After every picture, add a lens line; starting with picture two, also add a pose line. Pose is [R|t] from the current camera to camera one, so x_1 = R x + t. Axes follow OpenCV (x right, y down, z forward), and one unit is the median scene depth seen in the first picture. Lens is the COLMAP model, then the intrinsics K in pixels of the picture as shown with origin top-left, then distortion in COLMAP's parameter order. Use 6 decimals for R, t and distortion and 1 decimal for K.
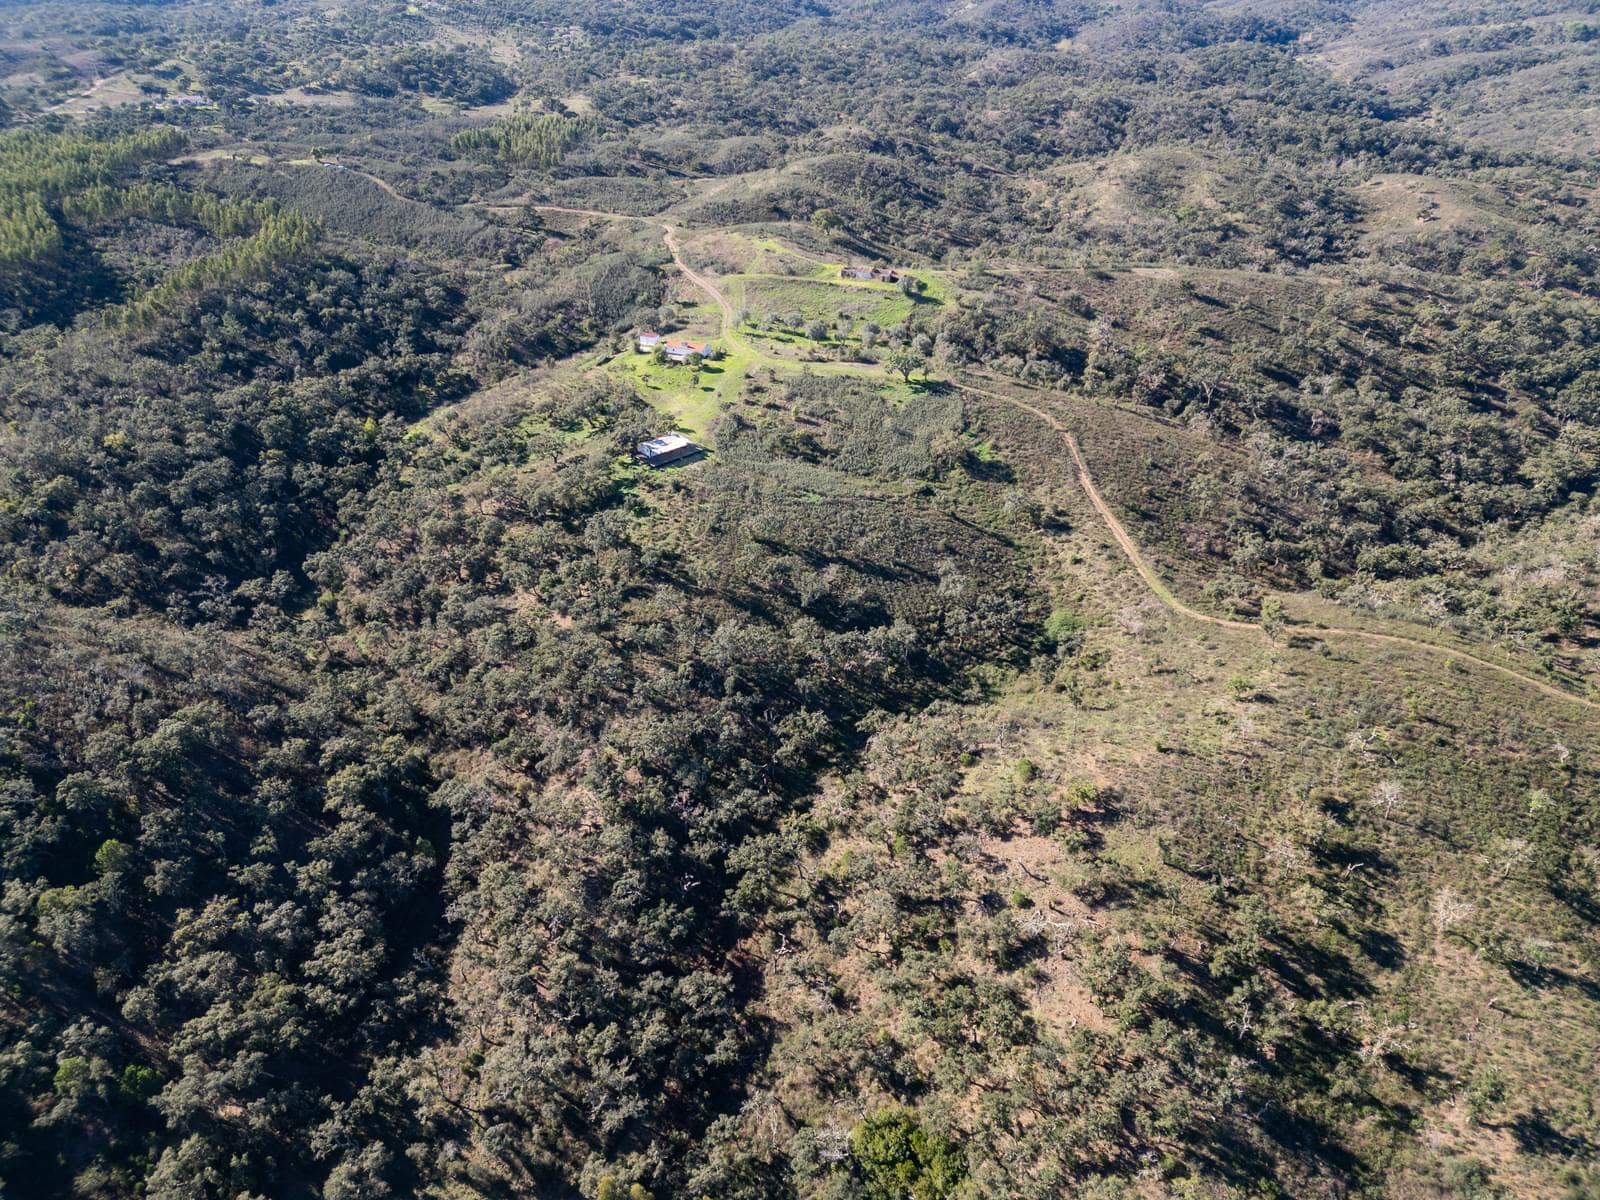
lens RADIAL K [[1114.6, 0, 805.0], [0, 1114.6, 602.6], [0, 0, 1]] dist [0.090659, -0.094552]
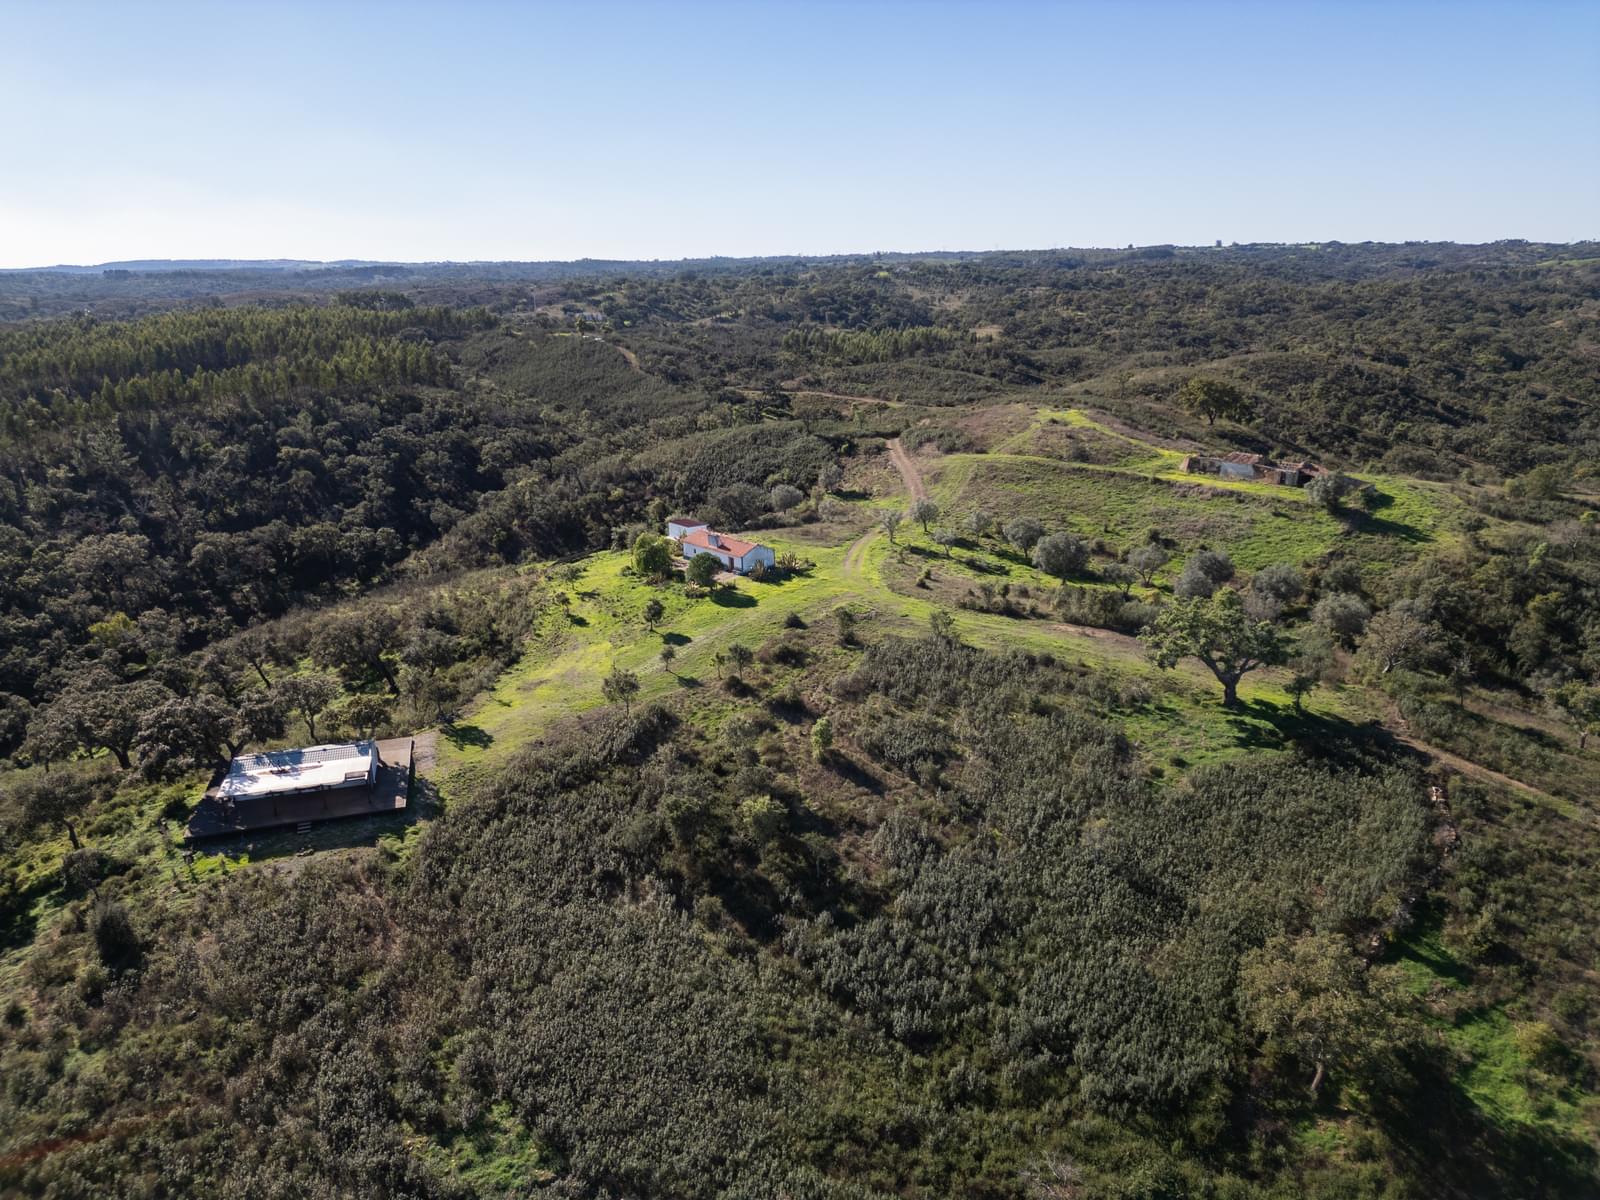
lens RADIAL K [[1108.7, 0, 797.2], [0, 1108.7, 608.5], [0, 0, 1]] dist [0.104036, -0.135585]
pose [[0.899376, 0.123447, -0.419385, 0.108615], [-0.222045, 0.955344, -0.194970, -0.134794], [0.376589, 0.268473, 0.886624, 0.668861]]
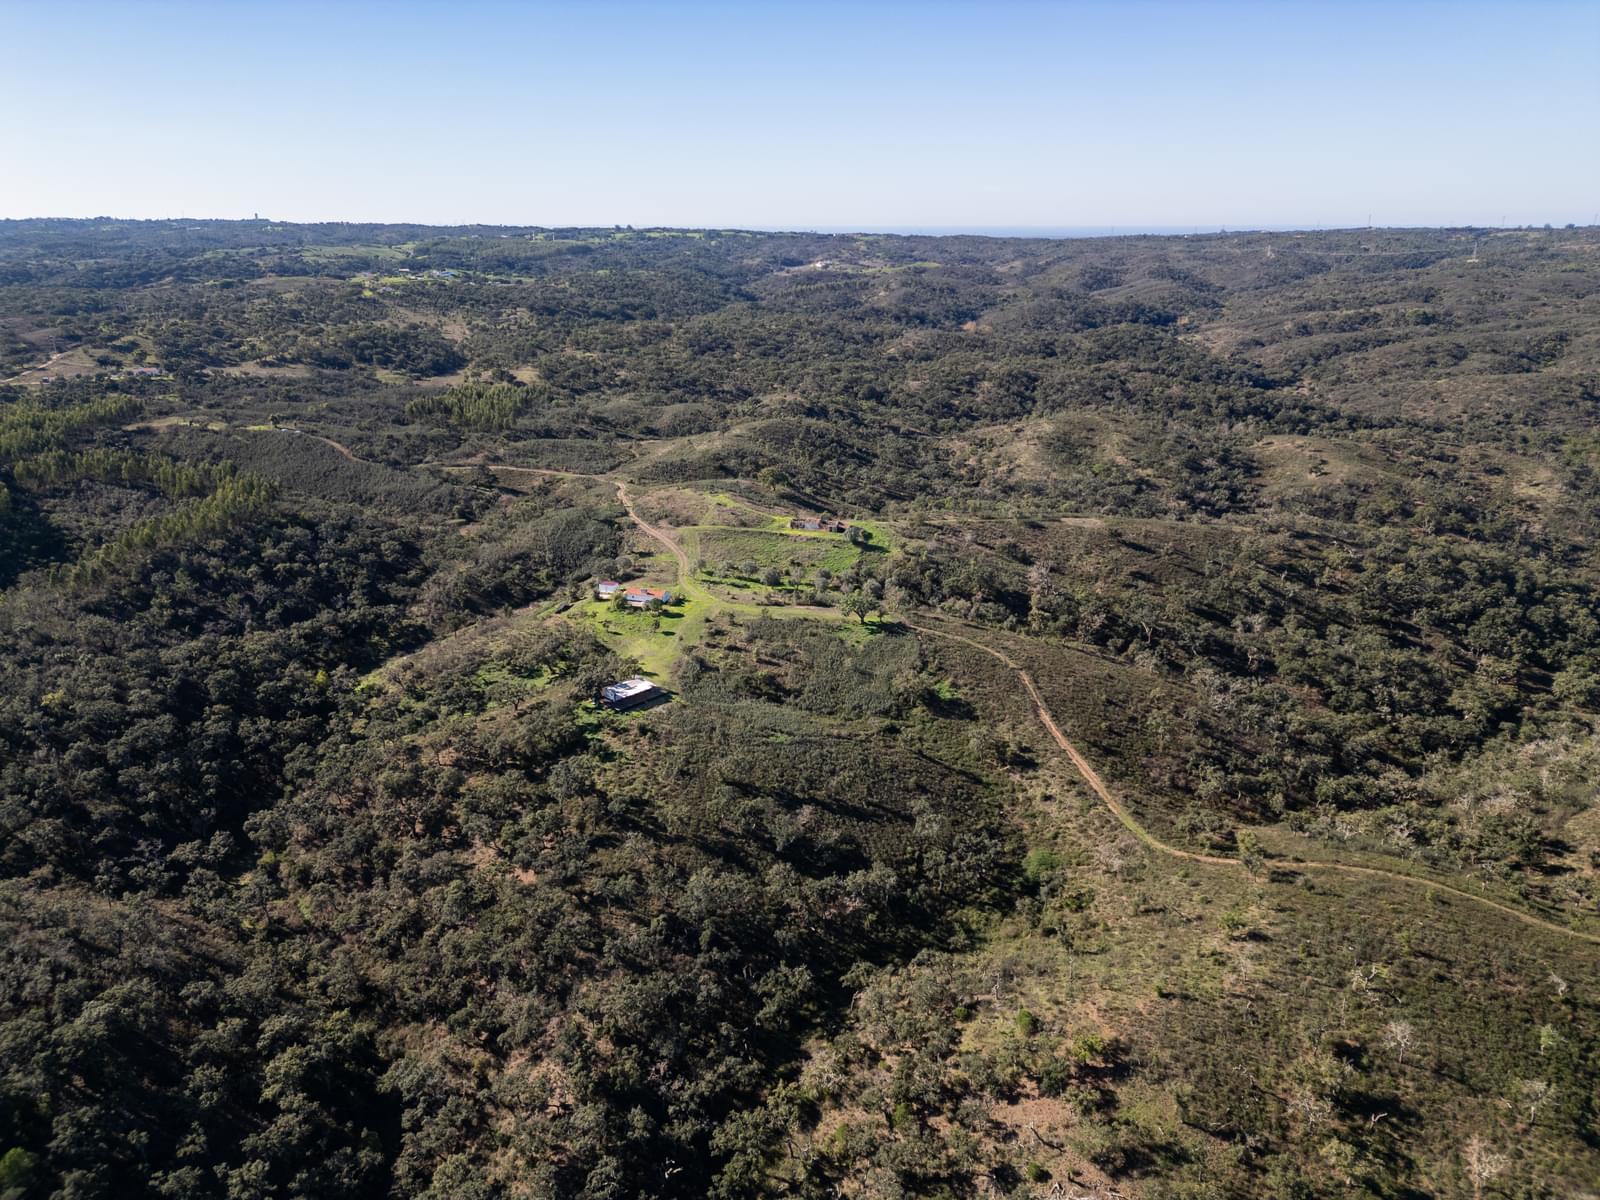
lens RADIAL K [[1114.6, 0, 805.0], [0, 1114.6, 602.6], [0, 0, 1]] dist [0.090659, -0.094552]
pose [[0.997758, -0.013761, 0.065500, -0.028953], [0.027404, 0.976839, -0.212214, -0.000343], [-0.061063, 0.213533, 0.975026, 0.000281]]
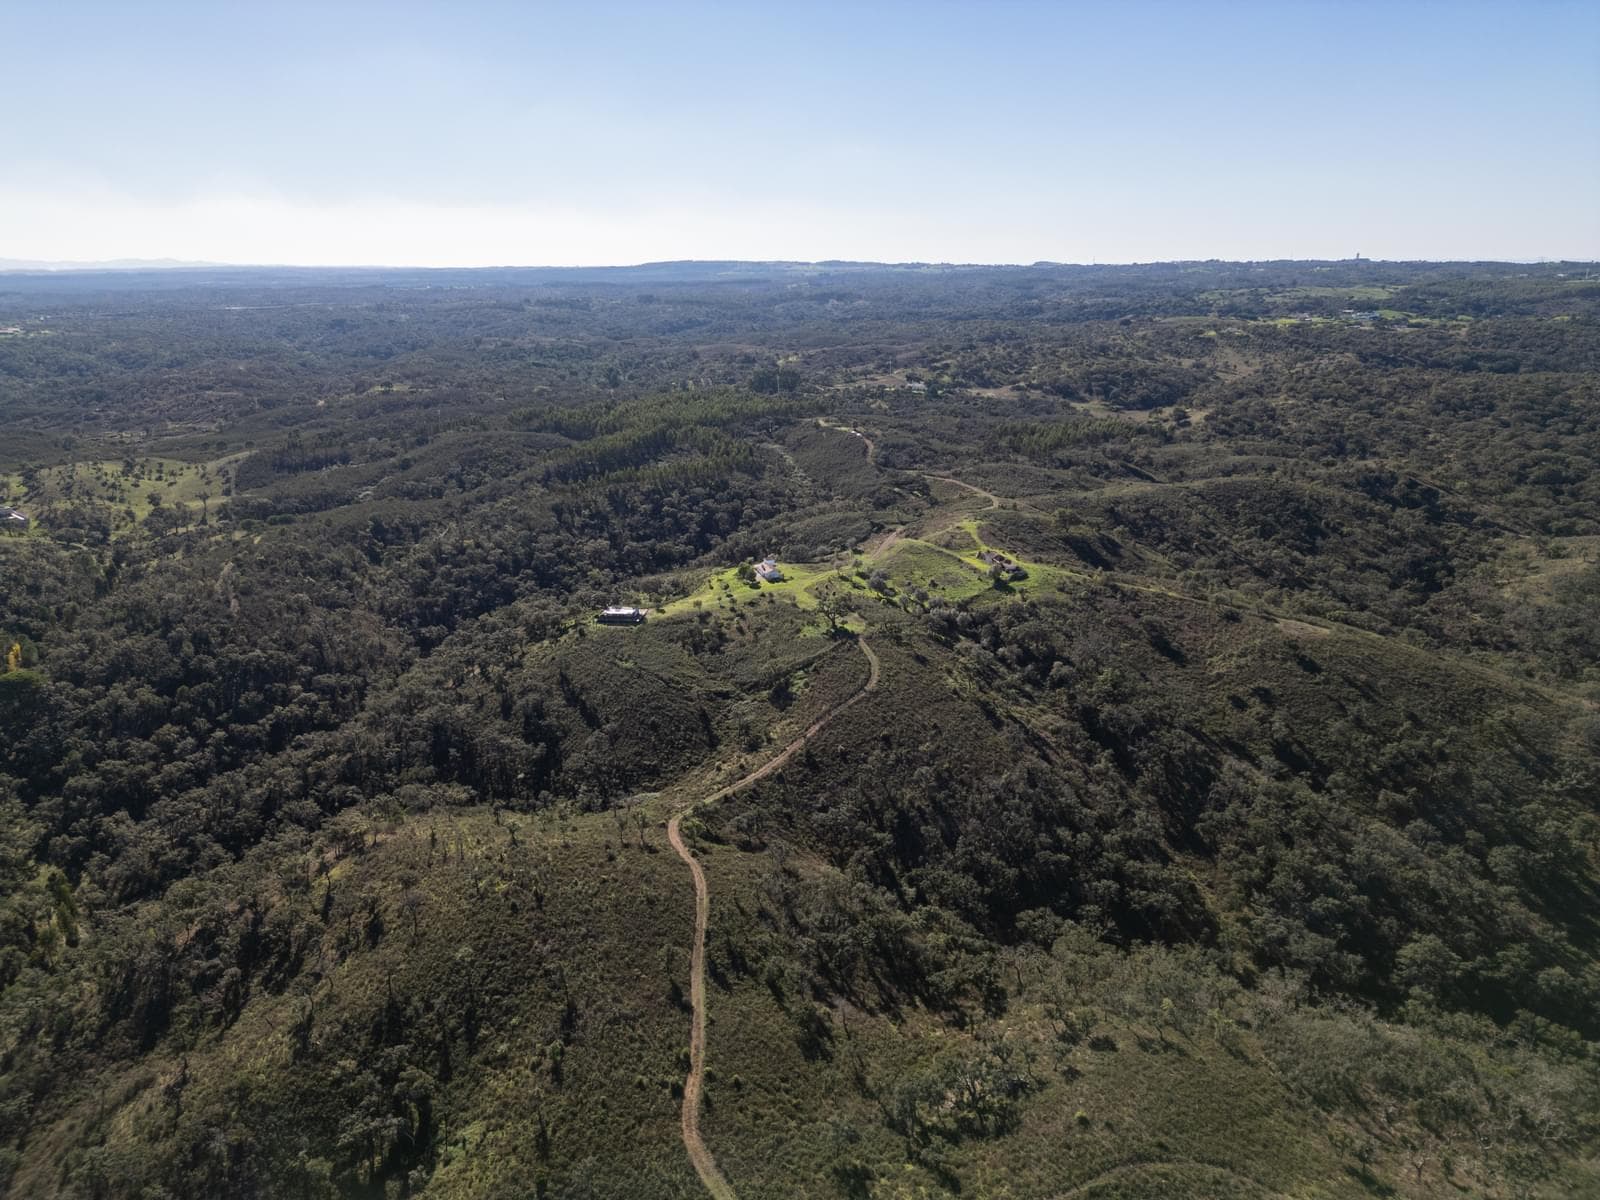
lens RADIAL K [[1108.7, 0, 797.2], [0, 1108.7, 608.5], [0, 0, 1]] dist [0.104036, -0.135585]
pose [[0.656110, 0.226221, -0.719961, 0.896668], [-0.388722, 0.919025, -0.065479, -0.121811], [0.646850, 0.322826, 0.690919, 0.156968]]
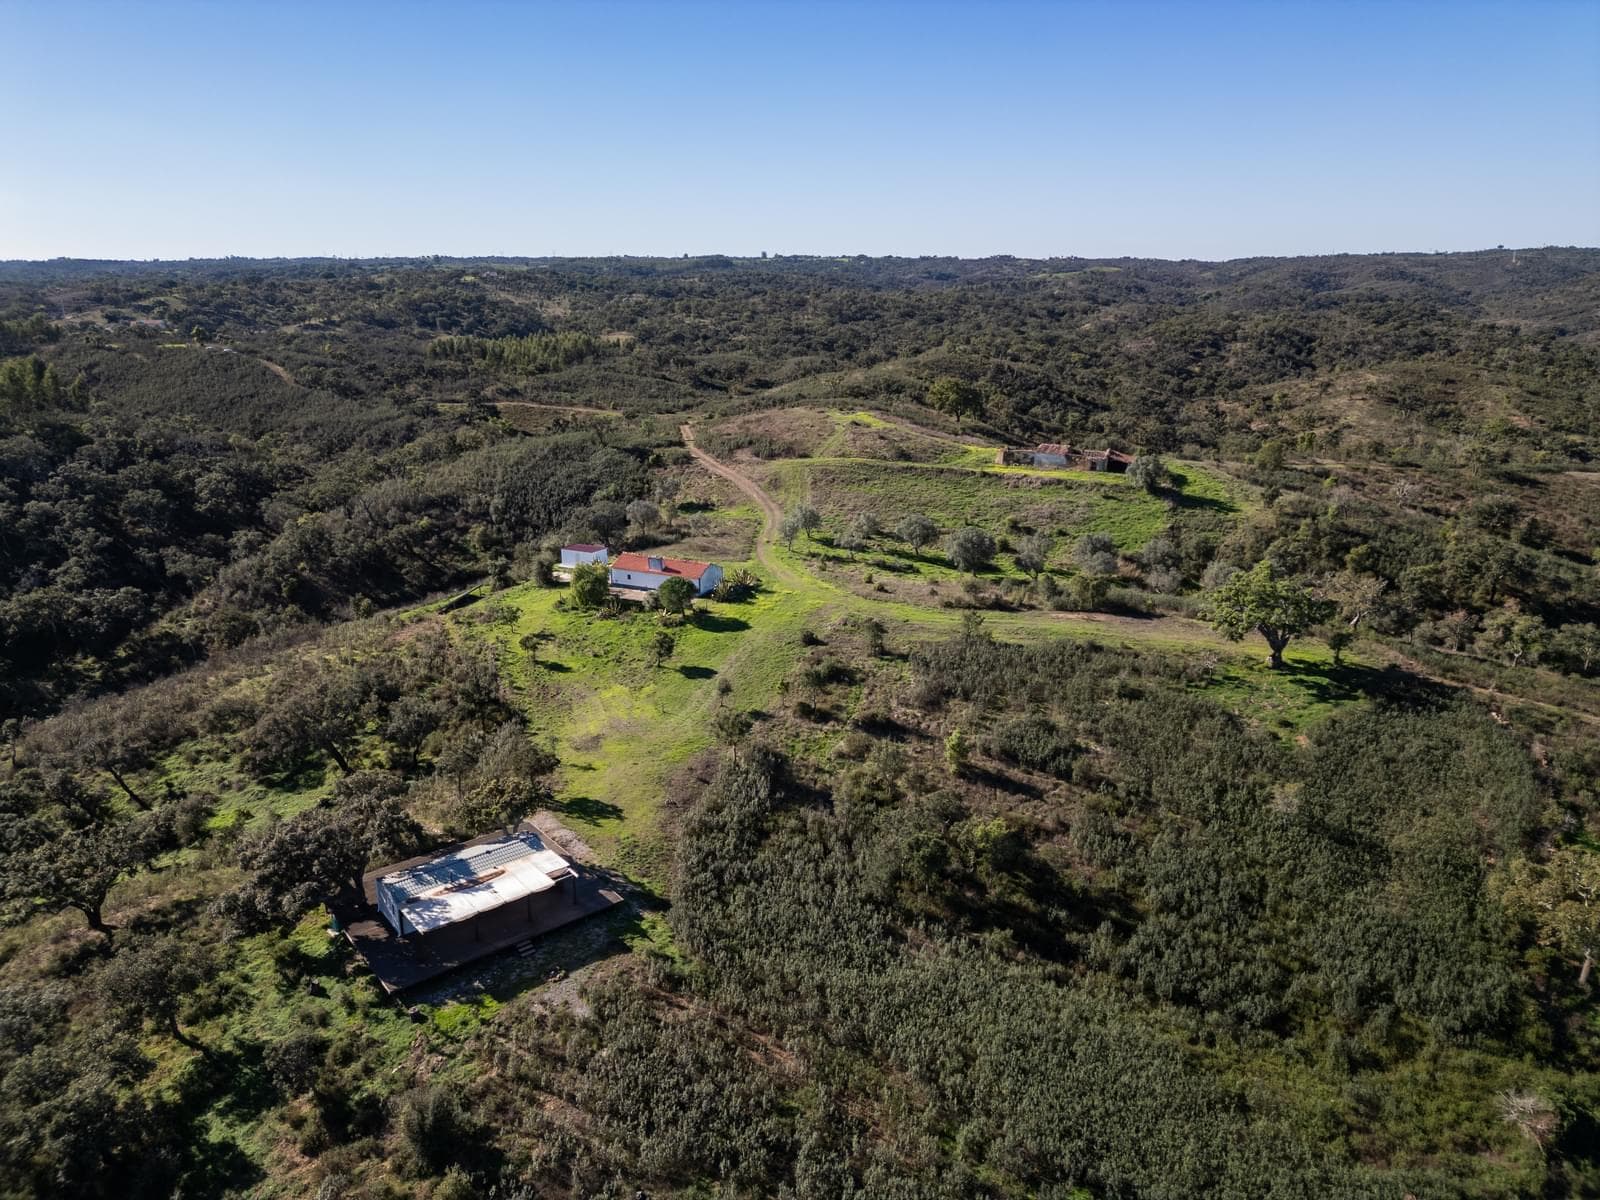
lens RADIAL K [[1108.7, 0, 797.2], [0, 1108.7, 608.5], [0, 0, 1]] dist [0.104036, -0.135585]
pose [[0.997776, 0.019944, -0.063604, -0.032682], [-0.035184, 0.968013, -0.248422, -0.123301], [0.056615, 0.250107, 0.966562, 0.651054]]
